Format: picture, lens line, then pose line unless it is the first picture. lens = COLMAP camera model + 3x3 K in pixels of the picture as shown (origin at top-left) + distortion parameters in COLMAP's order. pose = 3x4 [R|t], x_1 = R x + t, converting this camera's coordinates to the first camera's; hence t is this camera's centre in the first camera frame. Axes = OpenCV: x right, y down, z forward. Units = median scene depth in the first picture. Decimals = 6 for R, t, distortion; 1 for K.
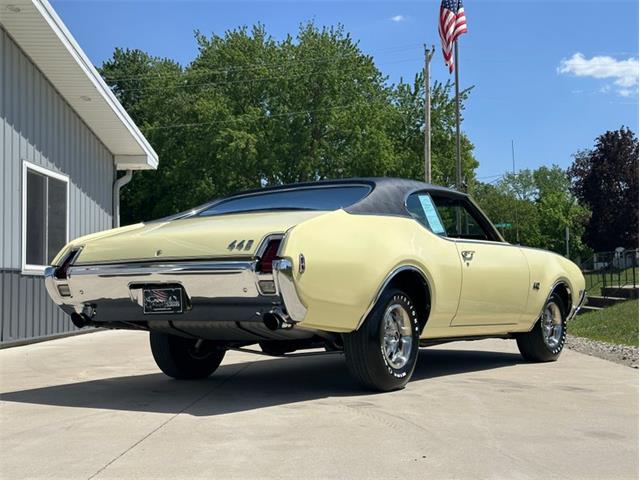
lens RADIAL K [[902.3, 0, 316.6], [0, 902.3, 236.1], [0, 0, 1]] dist [0.200545, -0.459843]
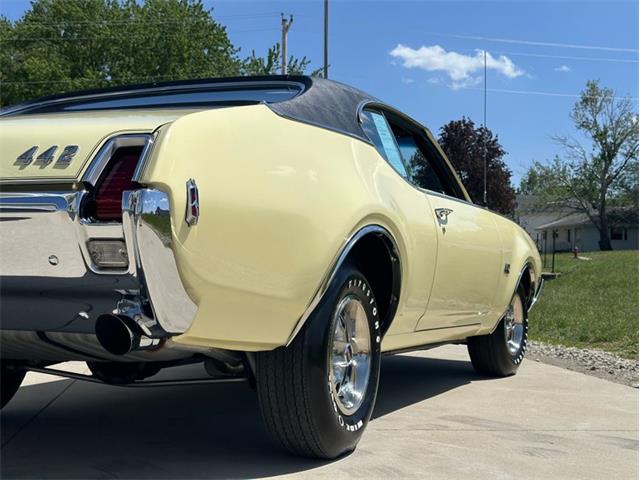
lens RADIAL K [[902.3, 0, 316.6], [0, 902.3, 236.1], [0, 0, 1]] dist [0.200545, -0.459843]
pose [[0.984414, 0.028138, 0.173599, -0.019014], [-0.031372, 0.999381, 0.015913, 0.022028], [-0.173044, -0.021111, 0.984688, 0.326720]]
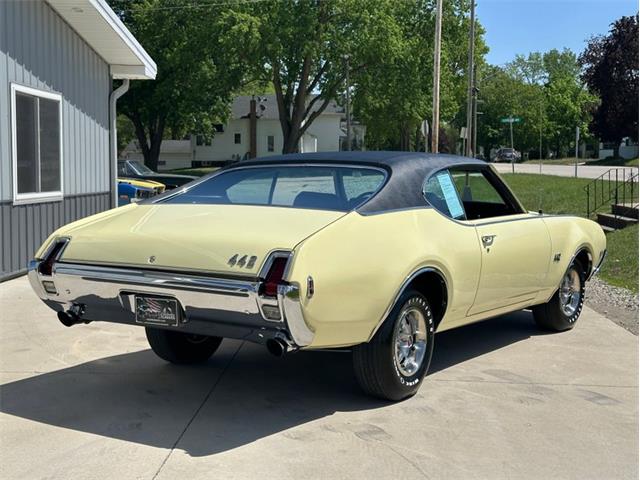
lens RADIAL K [[902.3, 0, 316.6], [0, 902.3, 236.1], [0, 0, 1]] dist [0.200545, -0.459843]
pose [[0.999758, 0.021992, -0.000407, -0.006208], [-0.021740, 0.990791, 0.133645, -0.081729], [0.003342, -0.133604, 0.991029, 0.066914]]
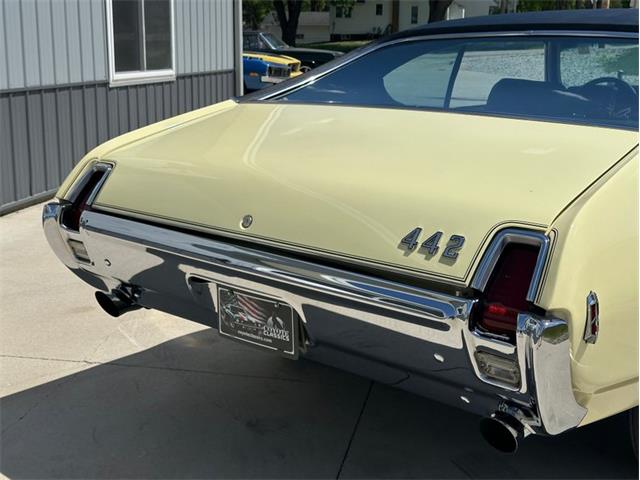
lens RADIAL K [[902.3, 0, 316.6], [0, 902.3, 236.1], [0, 0, 1]] dist [0.200545, -0.459843]
pose [[0.987867, 0.058563, -0.143839, -0.045777], [-0.017972, 0.963064, 0.268673, -0.062442], [0.154260, -0.262828, 0.952431, 0.358145]]
